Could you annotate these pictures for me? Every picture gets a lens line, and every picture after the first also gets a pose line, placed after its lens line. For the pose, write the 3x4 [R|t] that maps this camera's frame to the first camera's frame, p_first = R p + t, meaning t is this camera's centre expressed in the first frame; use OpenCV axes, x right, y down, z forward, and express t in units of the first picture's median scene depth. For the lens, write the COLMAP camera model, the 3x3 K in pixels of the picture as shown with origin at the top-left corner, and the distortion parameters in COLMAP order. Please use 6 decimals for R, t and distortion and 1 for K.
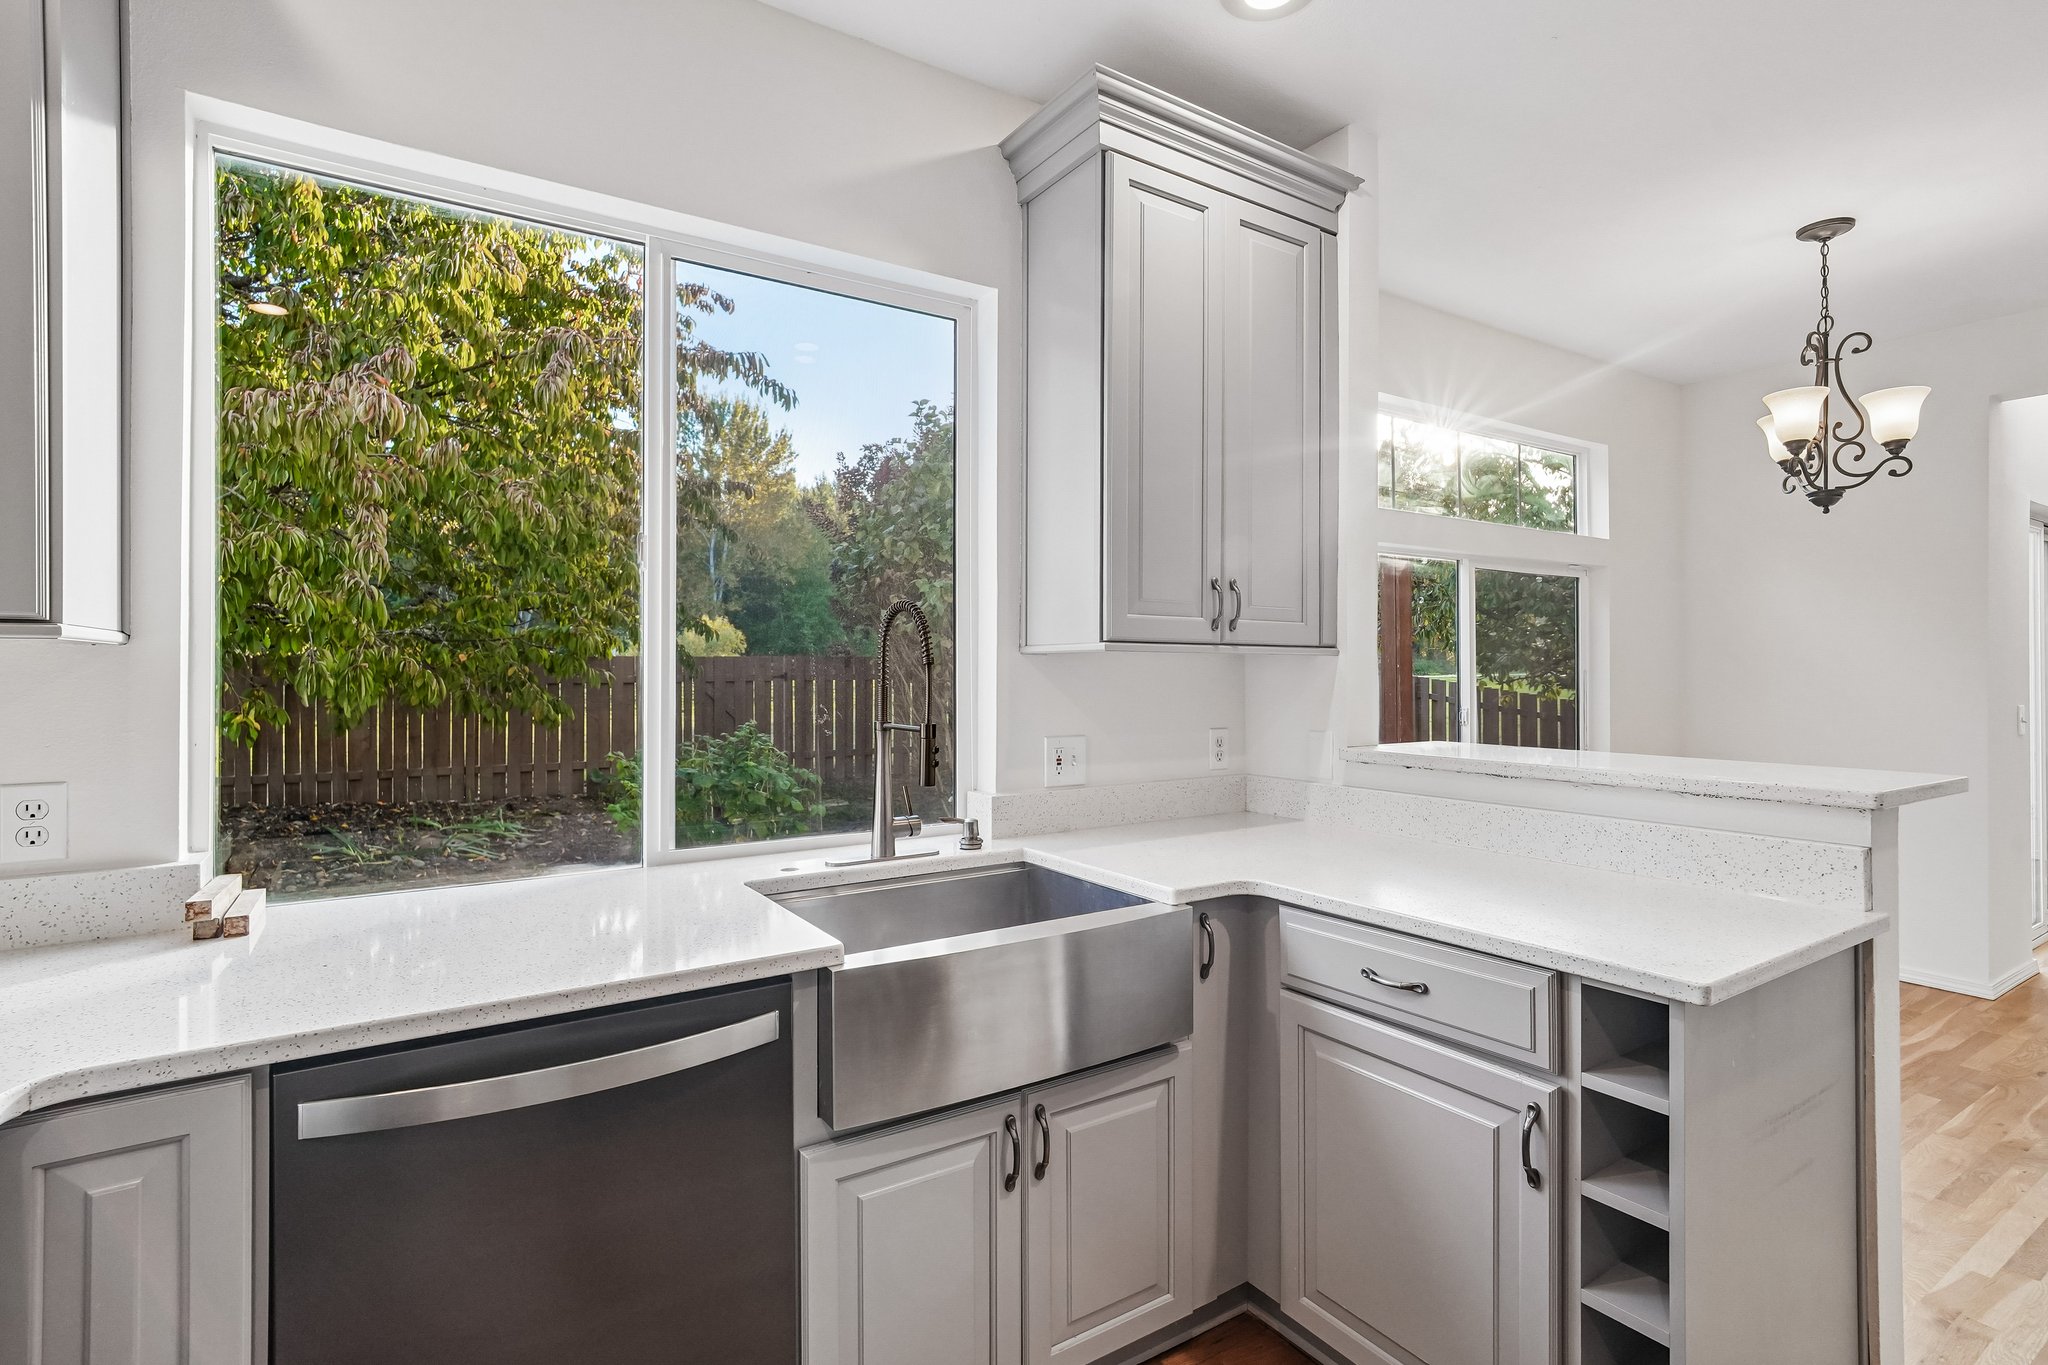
lens RADIAL K [[995.0, 0, 1026.6], [0, 995.0, 666.4], [0, 0, 1]] dist [0.001789, 0.007670]
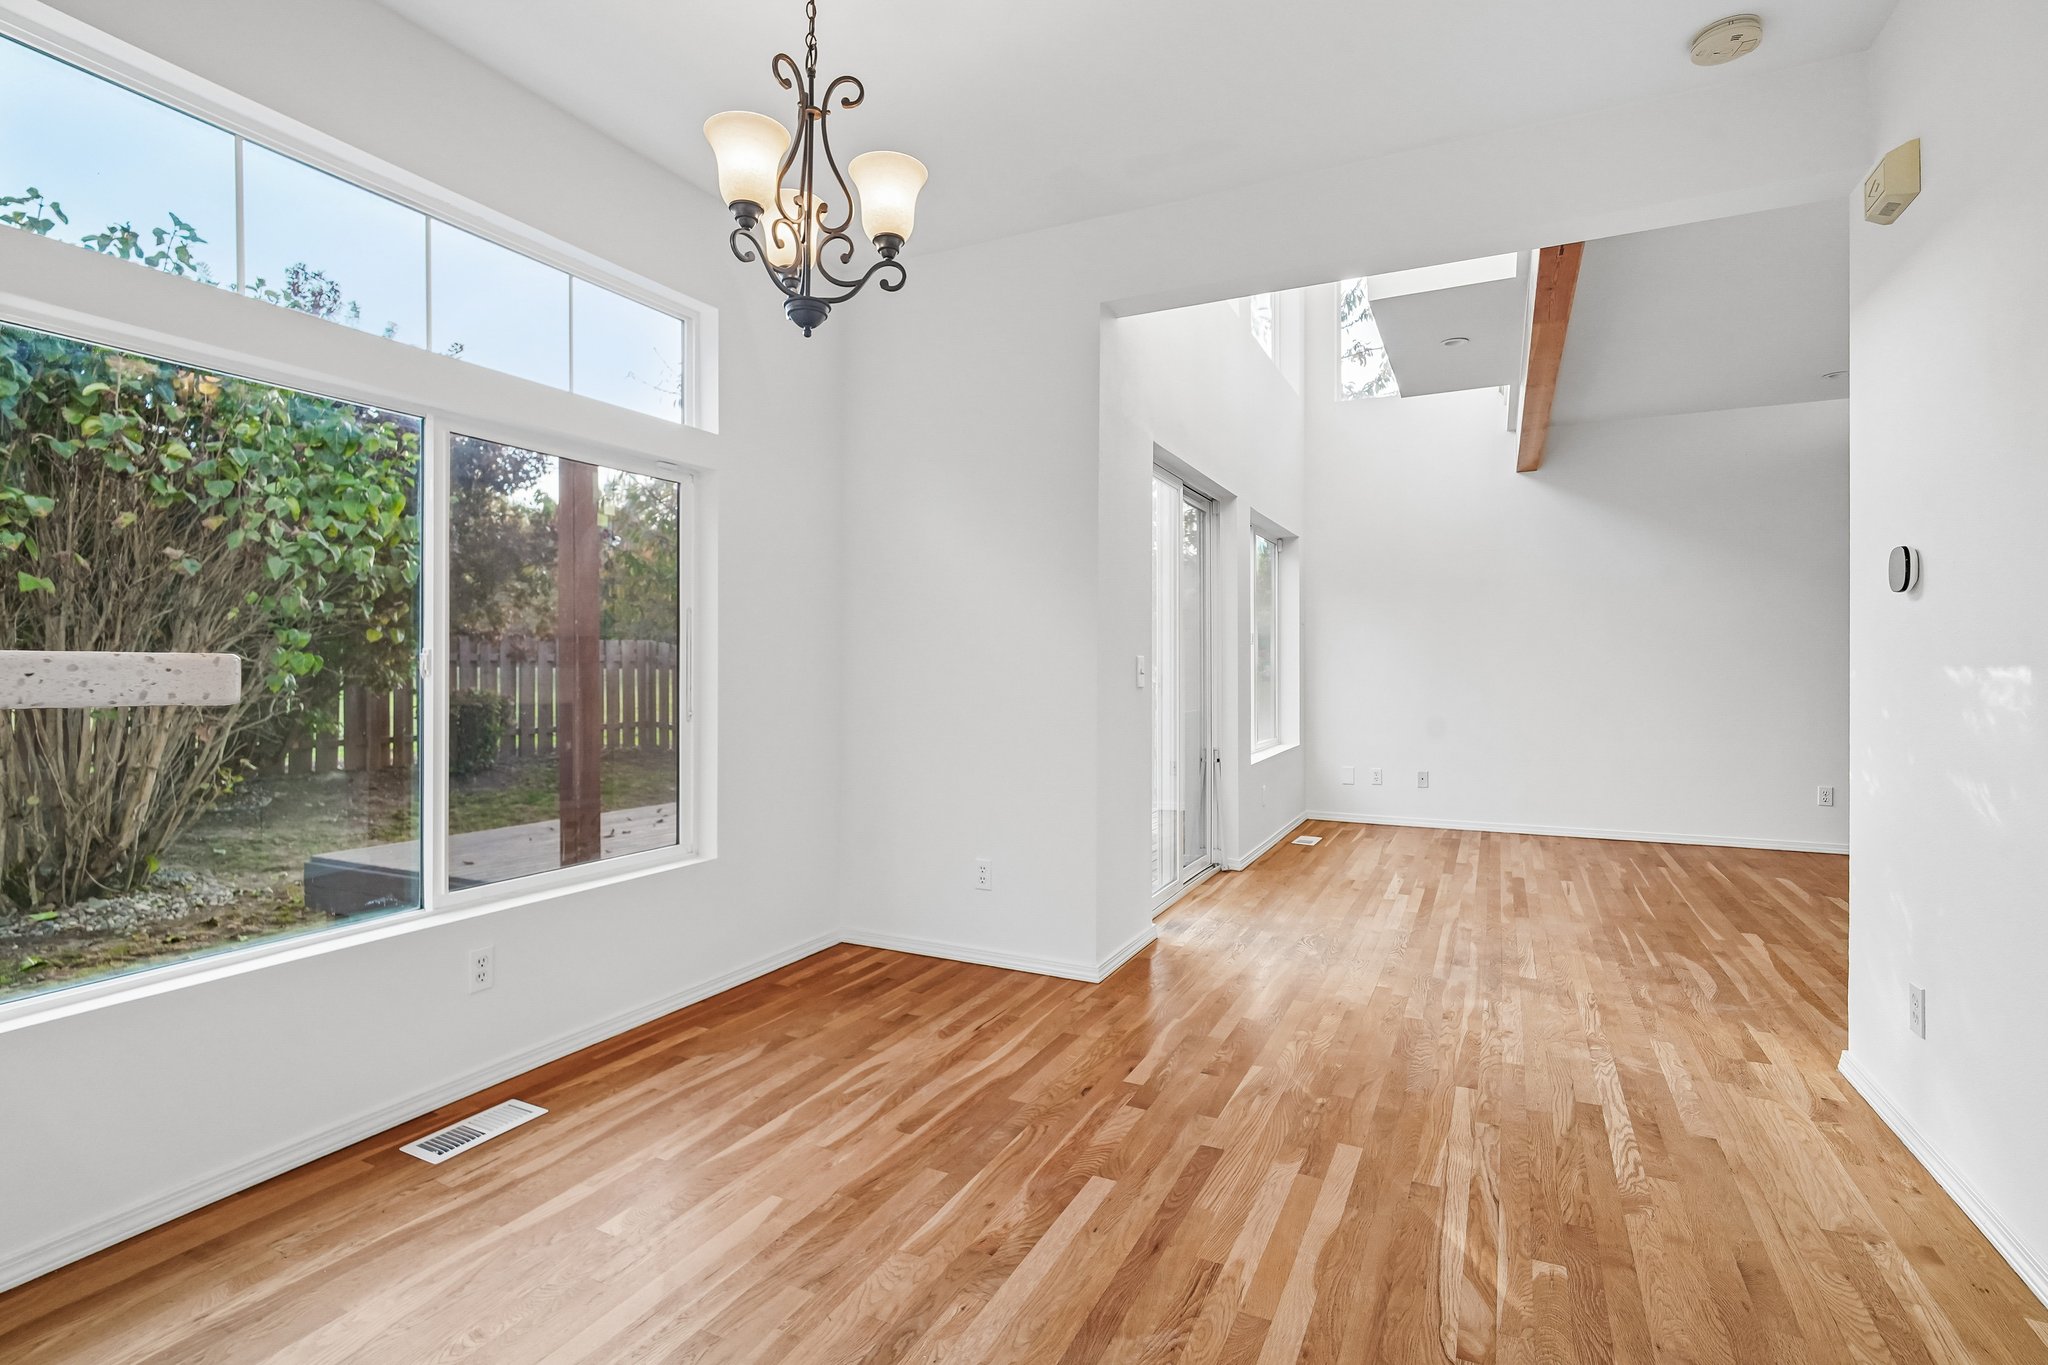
lens RADIAL K [[981.2, 0, 1022.0], [0, 981.2, 668.1], [0, 0, 1]] dist [-0.003189, 0.001114]
pose [[0.864031, 0.003925, 0.503424, 0.607866], [-0.002938, 0.999992, -0.002753, 0.071875], [-0.503430, 0.000900, 0.864035, 0.369844]]
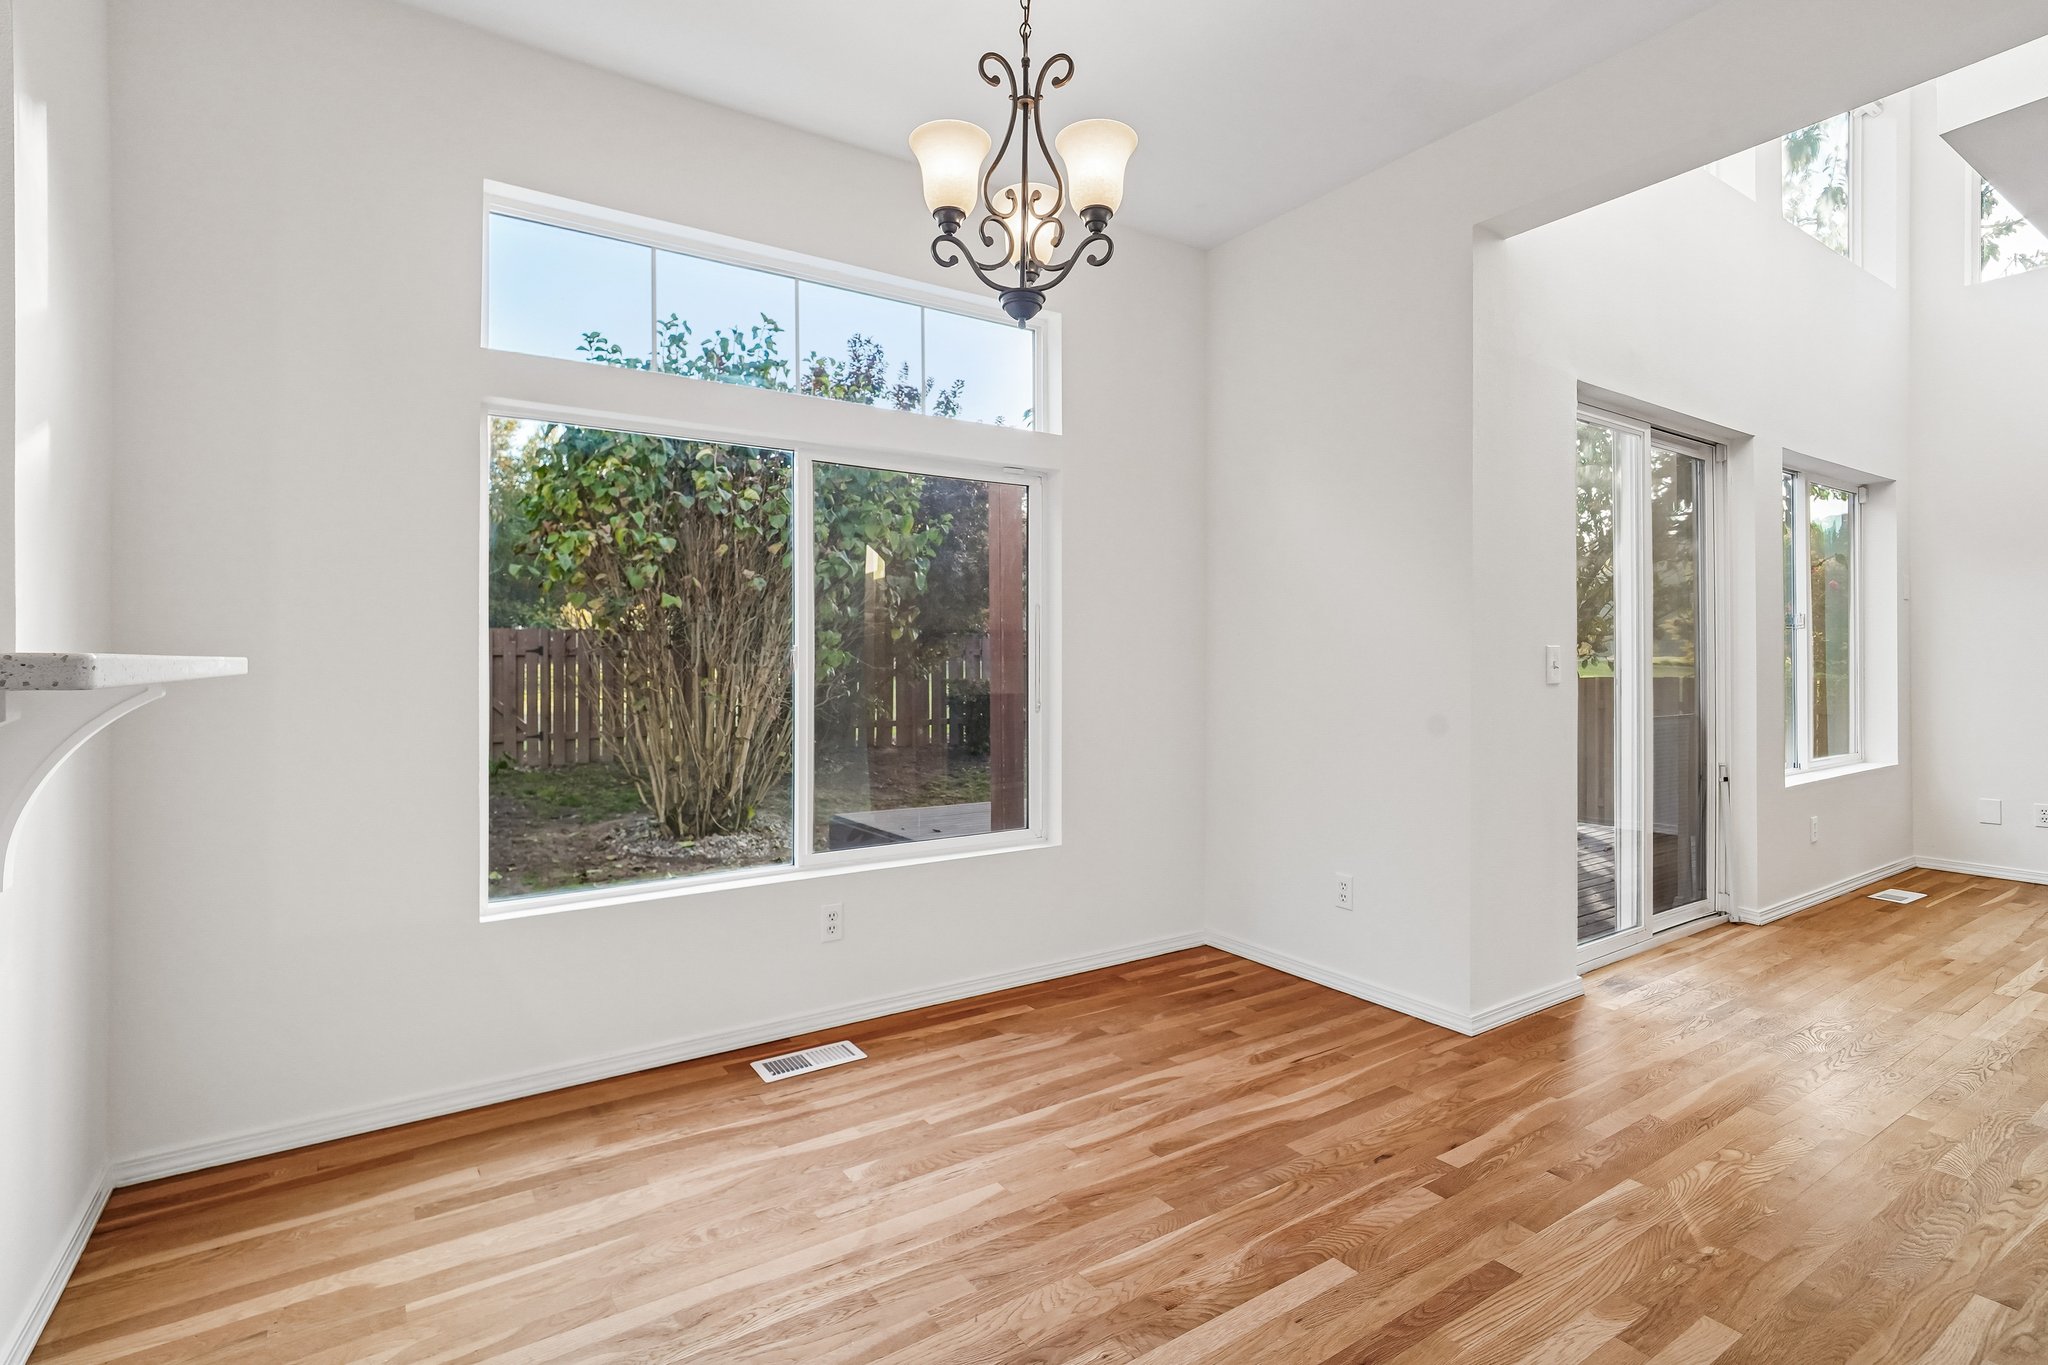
lens RADIAL K [[984.3, 0, 1025.0], [0, 984.3, 661.0], [0, 0, 1]] dist [-0.006032, 0.001011]
pose [[0.999980, 0.002013, 0.005984, 0.817119], [-0.002002, 0.999996, -0.001831, 0.071426], [-0.005987, 0.001819, 0.999980, 0.354156]]
